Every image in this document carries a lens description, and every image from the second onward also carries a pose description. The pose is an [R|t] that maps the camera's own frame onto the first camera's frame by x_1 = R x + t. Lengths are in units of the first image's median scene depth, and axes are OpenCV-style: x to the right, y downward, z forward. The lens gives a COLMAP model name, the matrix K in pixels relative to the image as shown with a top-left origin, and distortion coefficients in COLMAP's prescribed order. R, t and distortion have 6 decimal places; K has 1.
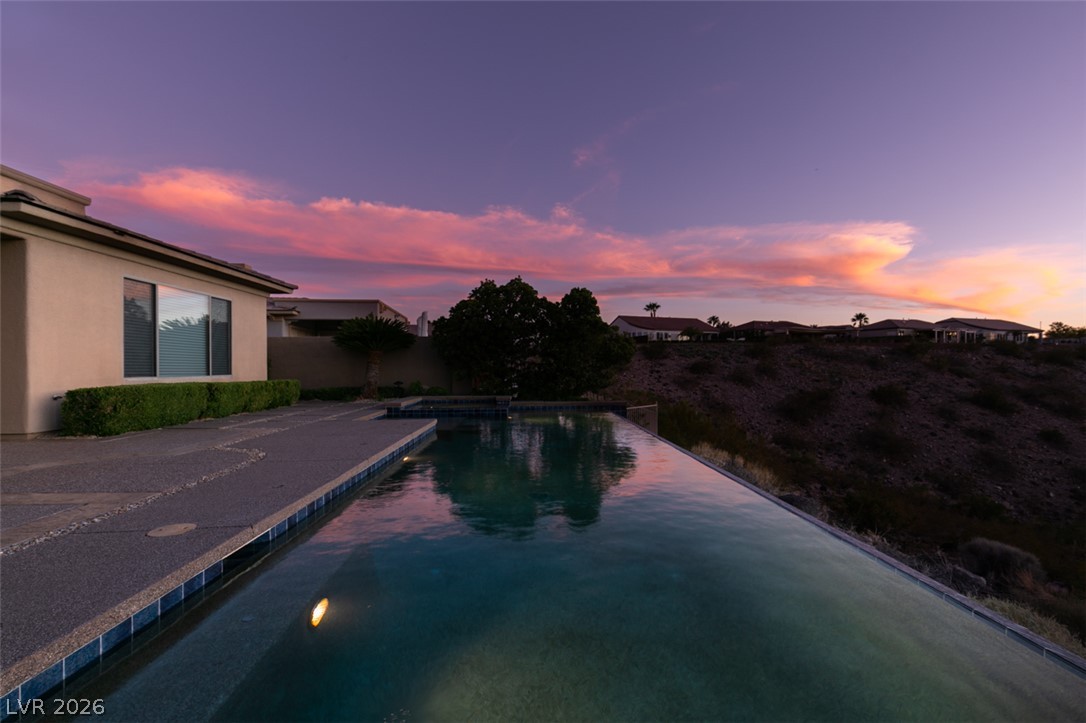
lens RADIAL K [[485.6, 0, 541.6], [0, 485.6, 363.6], [0, 0, 1]] dist [0.002311, -0.000265]
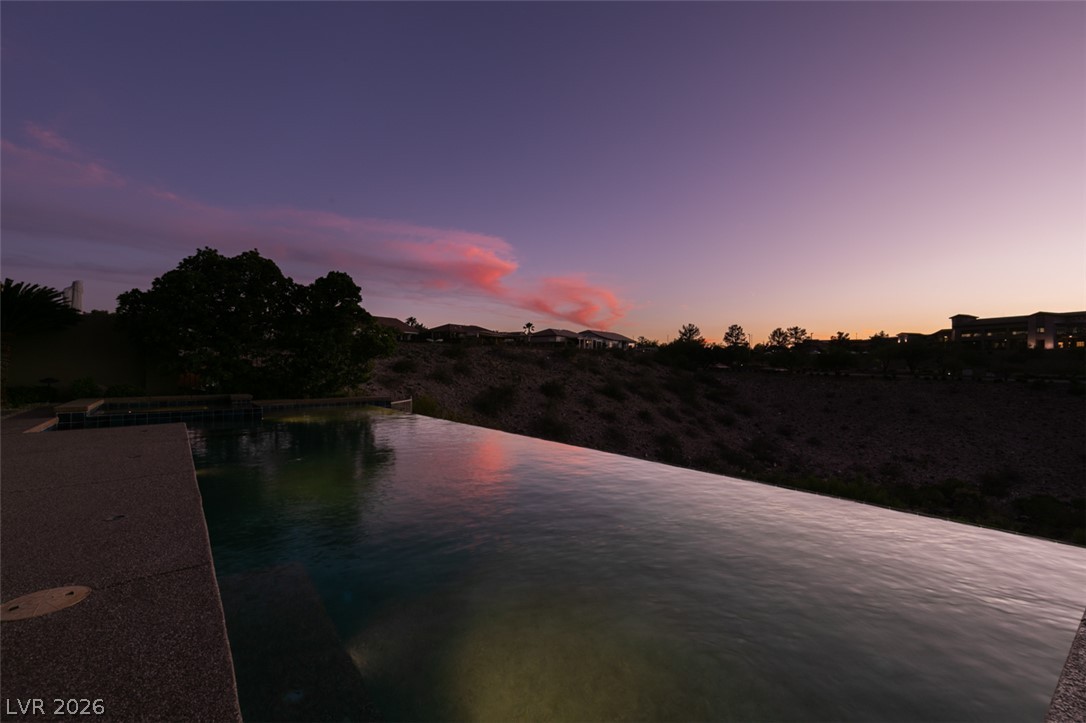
lens RADIAL K [[484.4, 0, 541.1], [0, 484.4, 365.0], [0, 0, 1]] dist [0.003444, -0.000047]
pose [[0.814324, 0.005500, 0.580385, -0.035357], [-0.006898, 0.999976, 0.000202, 0.003675], [-0.580370, -0.004168, 0.814342, 0.012699]]
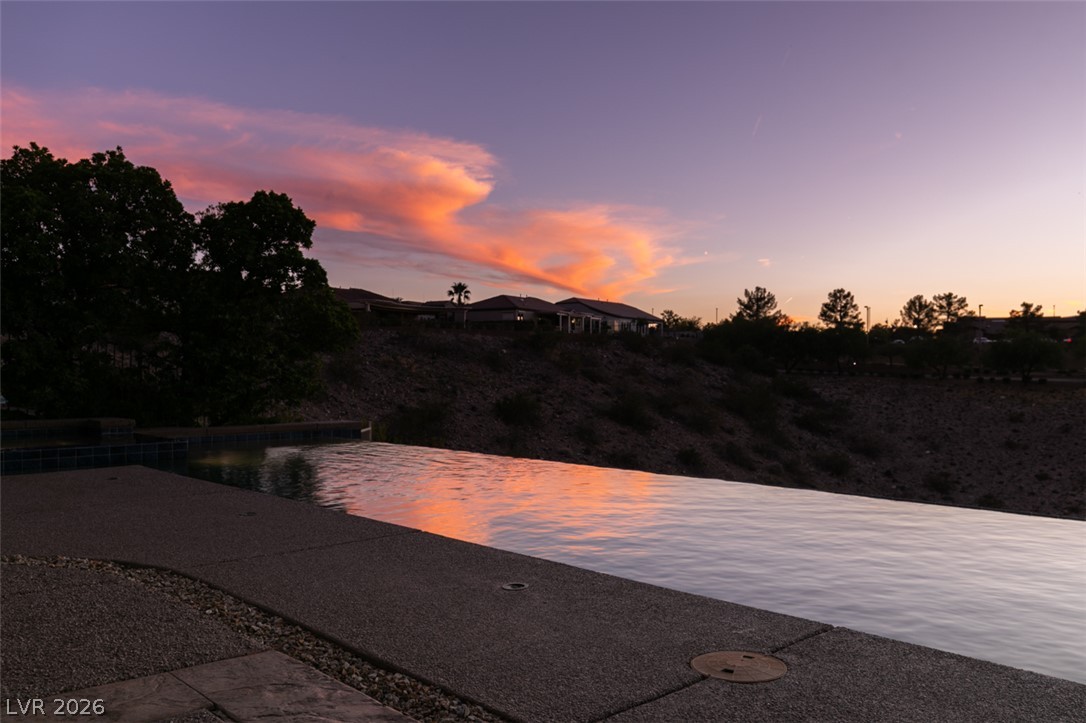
lens RADIAL K [[930.6, 0, 543.0], [0, 930.6, 361.5], [0, 0, 1]] dist [-0.001461, 0.002444]
pose [[0.763923, 0.005297, 0.645285, -0.083181], [-0.003732, 0.999986, -0.003791, 0.004572], [-0.645296, 0.000487, 0.763932, 0.028026]]
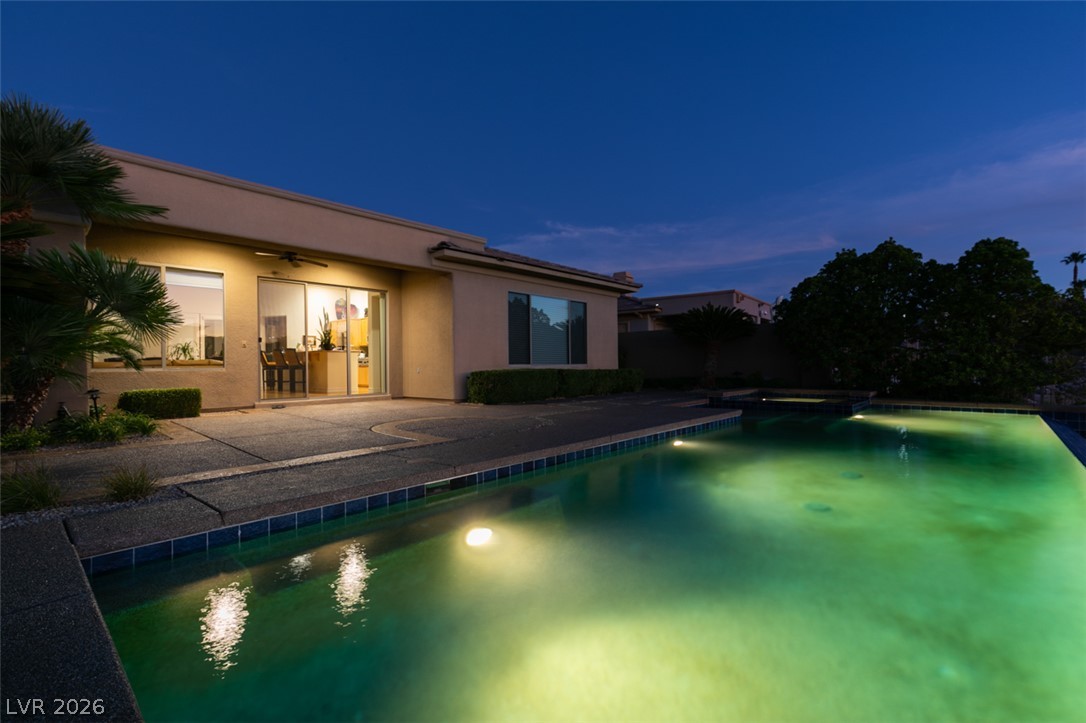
lens RADIAL K [[484.4, 0, 541.1], [0, 484.4, 365.0], [0, 0, 1]] dist [0.003444, -0.000047]
pose [[0.712515, -0.000516, -0.701657, 0.027279], [0.009196, 0.999921, 0.008603, 0.003183], [0.701597, -0.012582, 0.712463, 0.013989]]
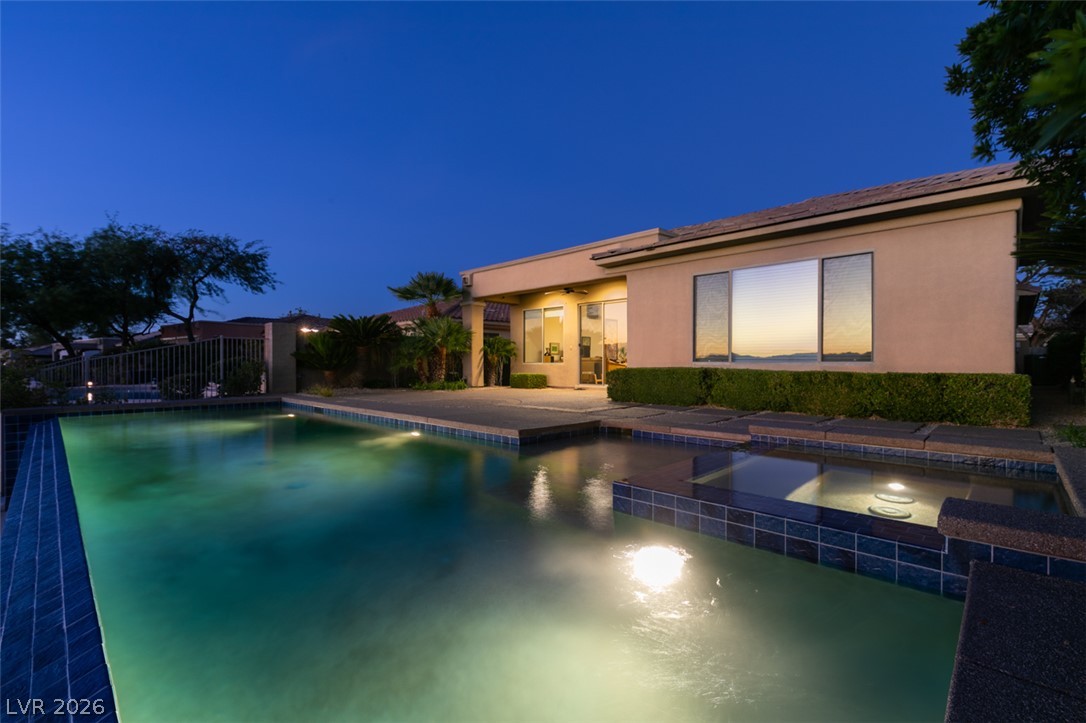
lens RADIAL K [[485.6, 0, 541.6], [0, 485.6, 363.6], [0, 0, 1]] dist [0.002311, -0.000265]
pose [[-0.722354, 0.007338, -0.691485, 0.034506], [0.007282, 0.999969, 0.003005, 0.004328], [0.691485, -0.002864, -0.722385, 0.257297]]
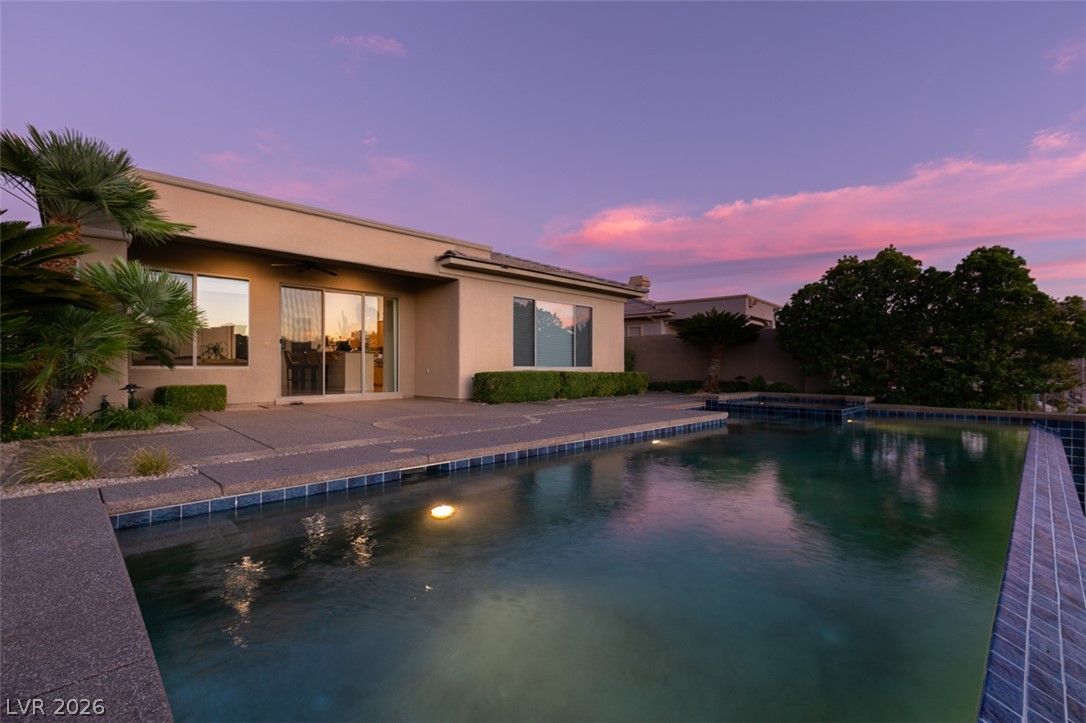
lens RADIAL K [[484.4, 0, 541.1], [0, 484.4, 365.0], [0, 0, 1]] dist [0.003444, -0.000047]
pose [[0.674116, 0.004357, -0.738612, 0.041662], [-0.001726, 0.999989, 0.004323, 0.003017], [0.738623, -0.001639, 0.674116, 0.014892]]
